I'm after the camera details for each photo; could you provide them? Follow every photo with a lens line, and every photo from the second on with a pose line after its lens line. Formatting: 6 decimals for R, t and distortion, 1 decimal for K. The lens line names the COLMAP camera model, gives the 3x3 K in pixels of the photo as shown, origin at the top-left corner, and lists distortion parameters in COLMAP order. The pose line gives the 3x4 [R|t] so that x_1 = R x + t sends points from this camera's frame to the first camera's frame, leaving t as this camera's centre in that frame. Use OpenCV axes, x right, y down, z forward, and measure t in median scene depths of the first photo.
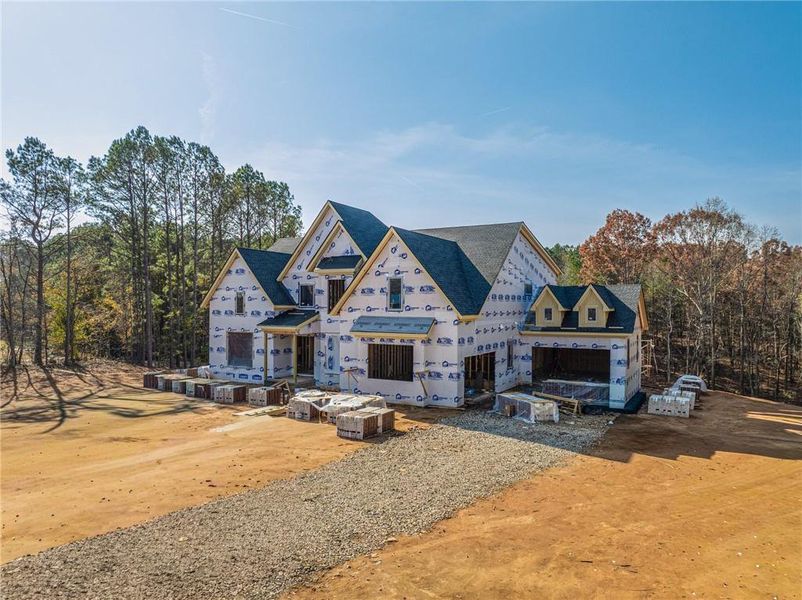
lens RADIAL K [[563.3, 0, 401.0], [0, 563.3, 300.0], [0, 0, 1]] dist [-0.025427, 0.000626]
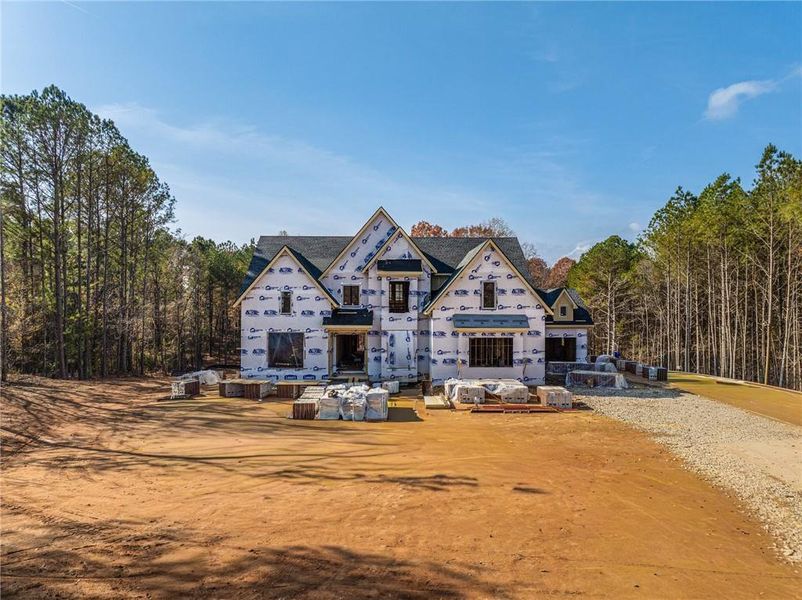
lens RADIAL K [[563.3, 0, 401.0], [0, 563.3, 300.0], [0, 0, 1]] dist [-0.025427, 0.000626]
pose [[0.858283, 0.002132, 0.513171, -0.675254], [-0.003195, 0.999994, 0.001190, -0.001169], [-0.513166, -0.002660, 0.858285, 0.064429]]
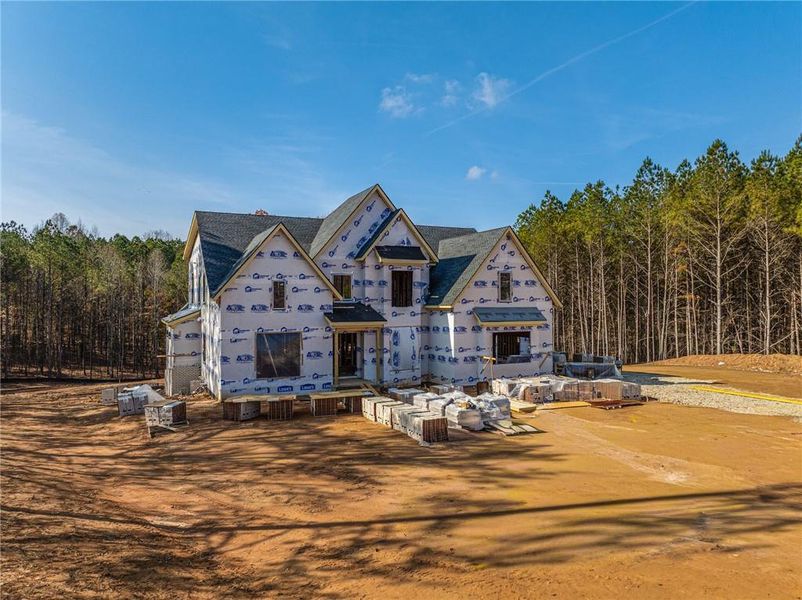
lens RADIAL K [[563.3, 0, 401.0], [0, 563.3, 300.0], [0, 0, 1]] dist [-0.025427, 0.000626]
pose [[0.575533, -0.003297, 0.817772, -0.901882], [-0.001007, 0.999988, 0.004740, 0.009097], [-0.817778, -0.003551, 0.575523, 0.456070]]
